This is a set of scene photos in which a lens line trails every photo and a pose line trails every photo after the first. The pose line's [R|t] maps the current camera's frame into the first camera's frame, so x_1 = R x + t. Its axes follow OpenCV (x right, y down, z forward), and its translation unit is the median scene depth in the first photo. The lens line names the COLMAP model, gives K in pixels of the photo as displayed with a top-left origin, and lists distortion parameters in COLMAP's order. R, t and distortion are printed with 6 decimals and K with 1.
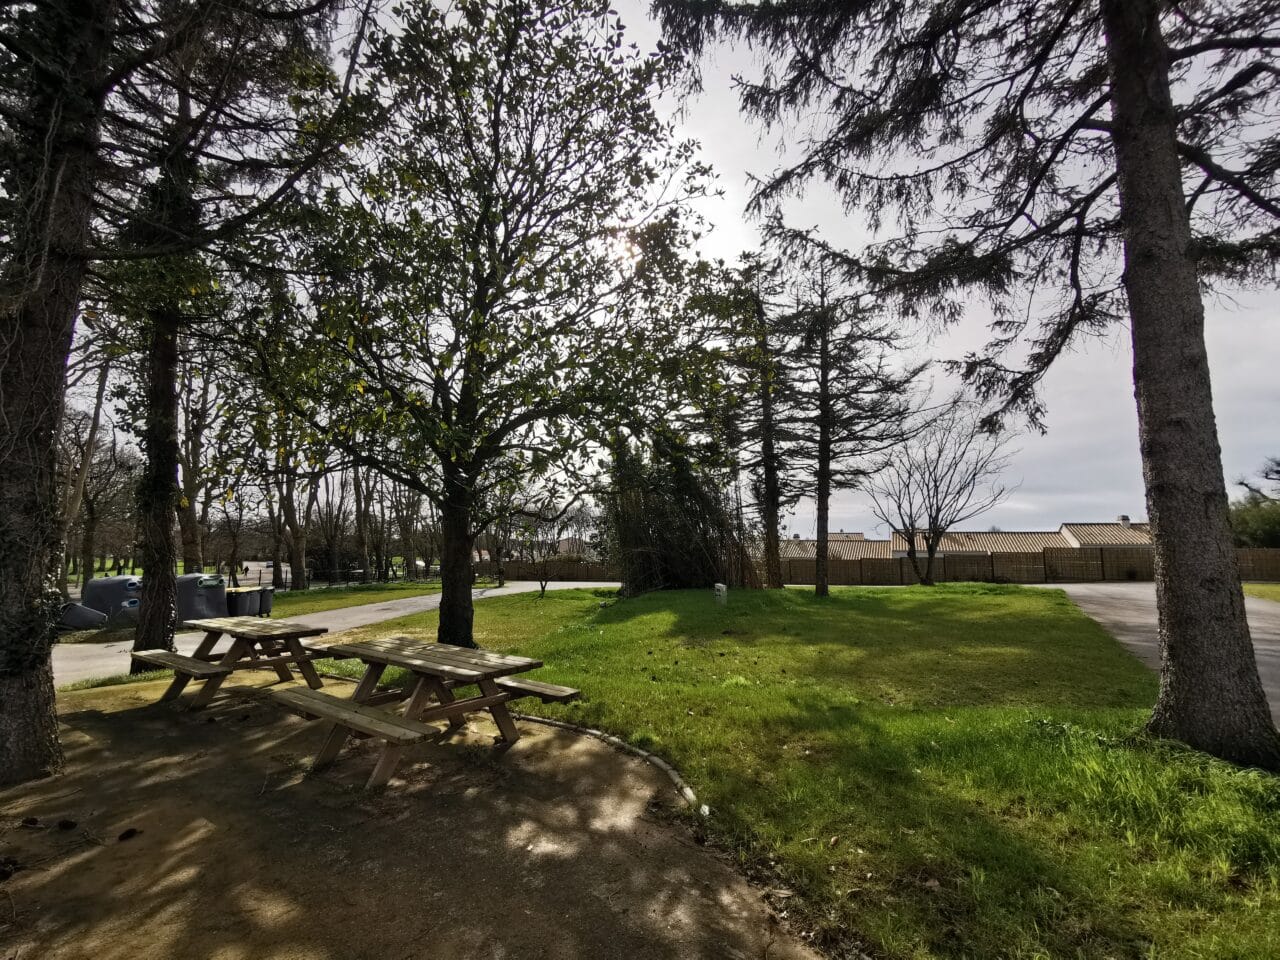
lens RADIAL K [[586.6, 0, 640.0], [0, 586.6, 480.0], [0, 0, 1]] dist [0.017083, 0.000442]
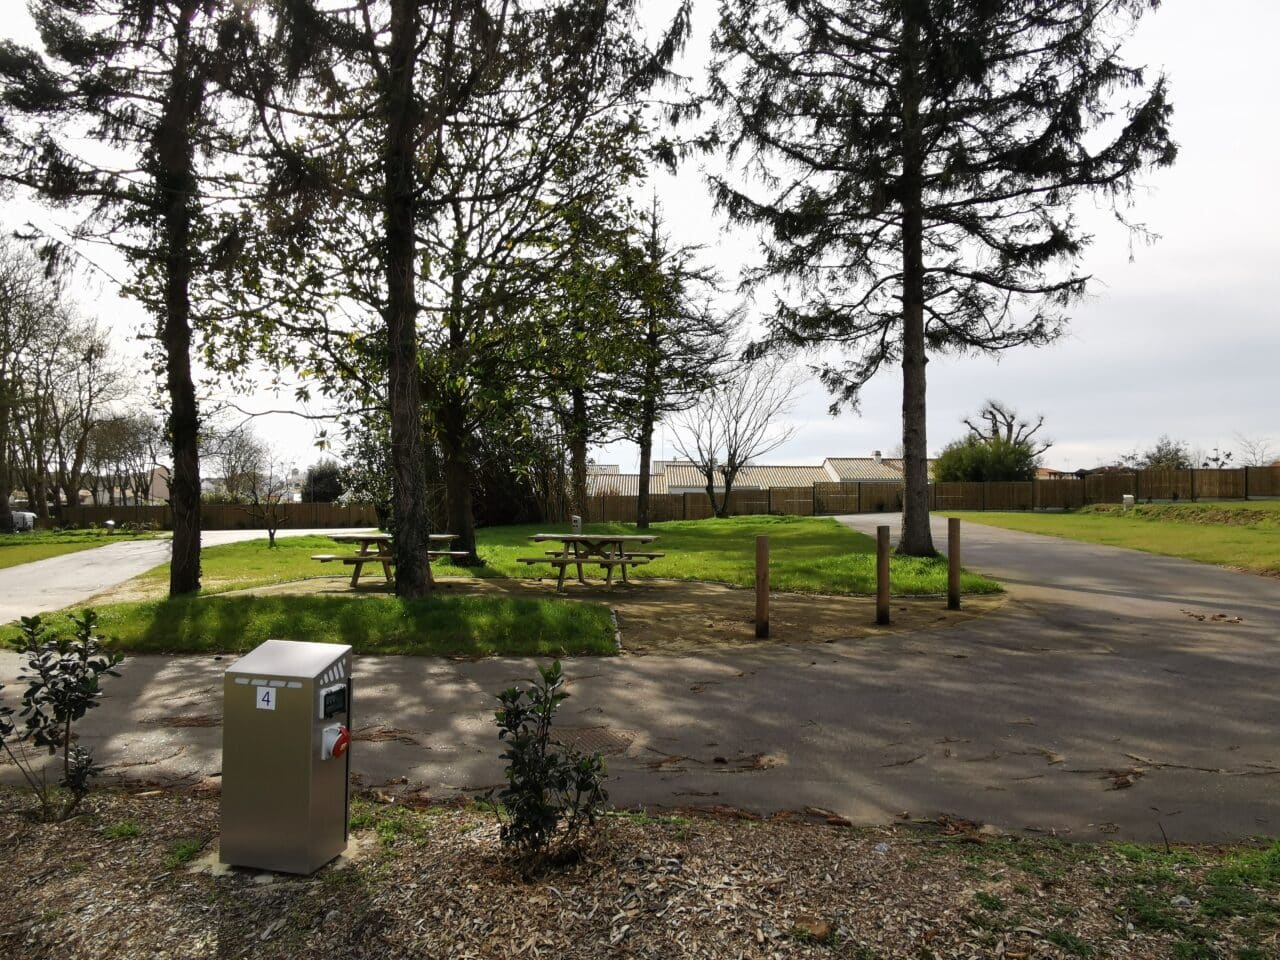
lens RADIAL K [[849.4, 0, 640.0], [0, 849.4, 480.0], [0, 0, 1]] dist [0.000983, 0.000015]
pose [[0.914433, -0.000097, 0.404737, -0.288424], [-0.043562, 0.994167, 0.098659, -0.033072], [-0.402386, -0.107848, 0.909095, -0.325754]]
